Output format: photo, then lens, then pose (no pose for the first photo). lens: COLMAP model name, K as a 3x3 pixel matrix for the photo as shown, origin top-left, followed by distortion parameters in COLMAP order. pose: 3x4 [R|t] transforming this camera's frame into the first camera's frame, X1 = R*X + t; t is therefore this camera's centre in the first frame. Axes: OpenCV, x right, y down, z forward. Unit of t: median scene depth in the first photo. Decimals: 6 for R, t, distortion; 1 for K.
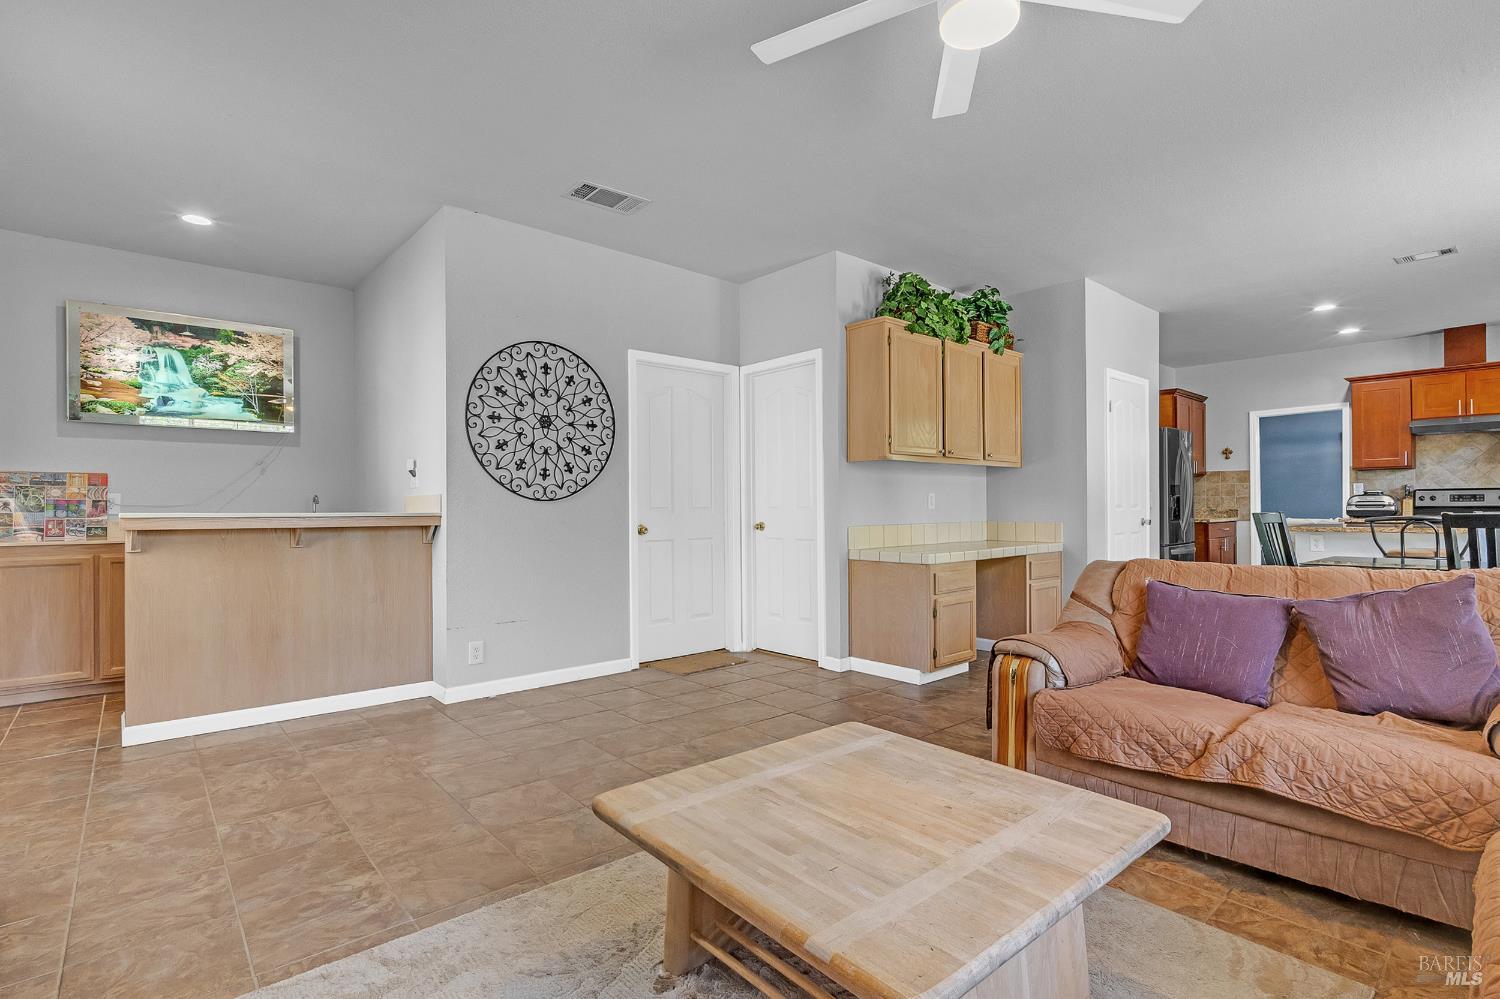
lens RADIAL K [[702.7, 0, 743.7], [0, 702.7, 505.0], [0, 0, 1]] dist [-0.002822, -0.000484]
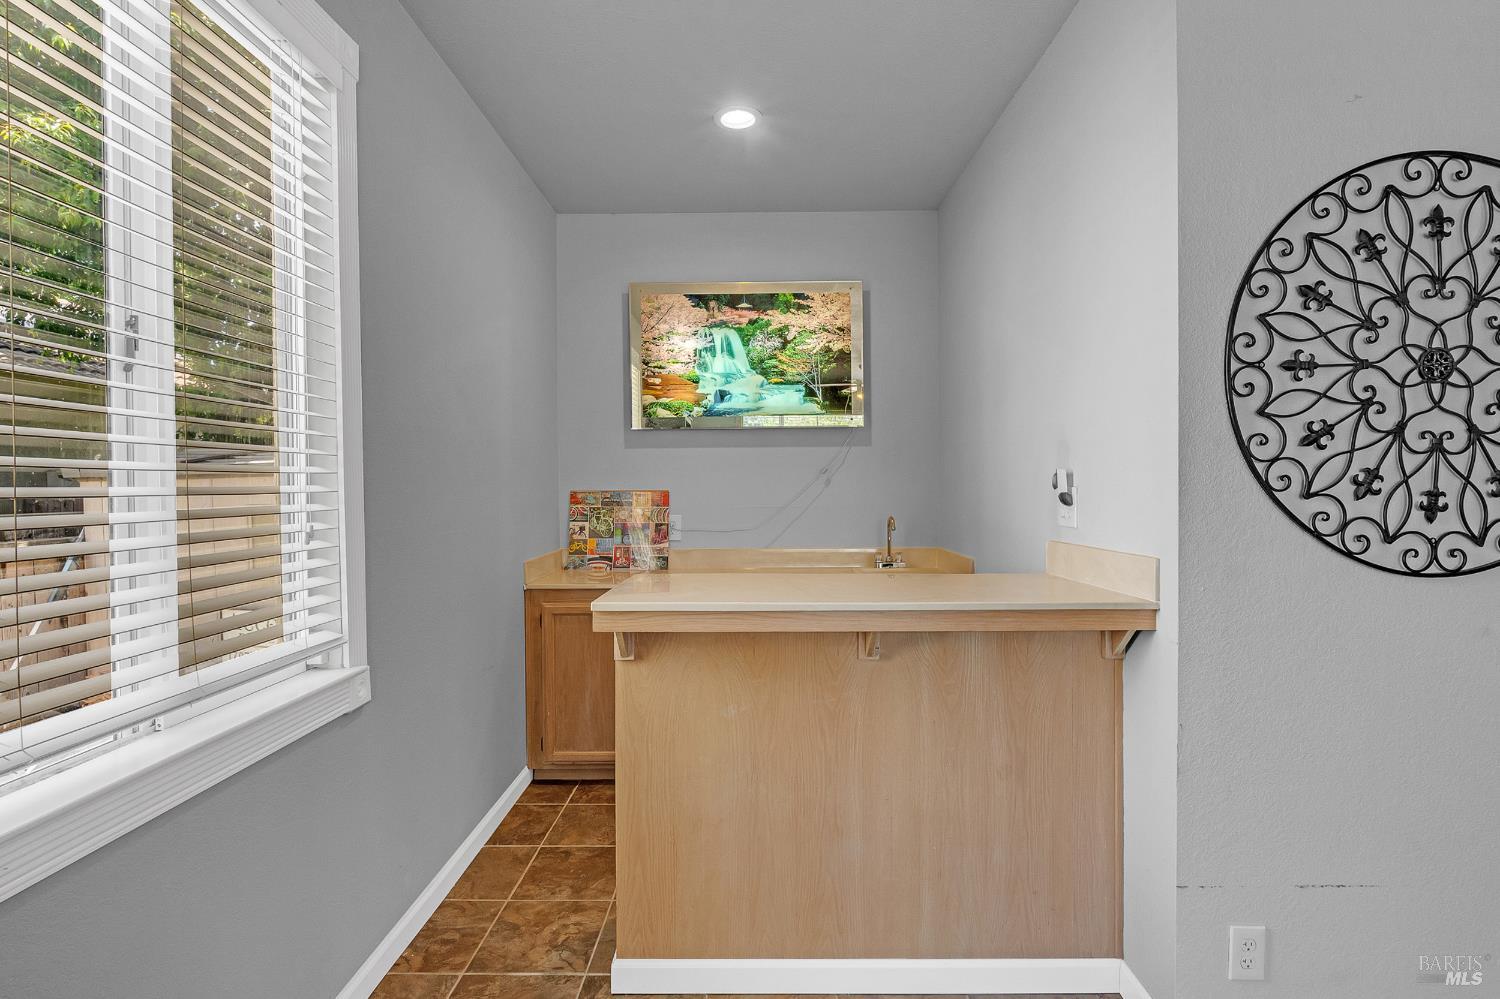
lens RADIAL K [[700.1, 0, 754.6], [0, 700.1, 497.4], [0, 0, 1]] dist [-0.003924, -0.000151]
pose [[0.748434, 0.011872, -0.663103, -0.304491], [0.005206, 0.999704, 0.023775, -0.058359], [0.663188, -0.021246, 0.748151, 0.476232]]
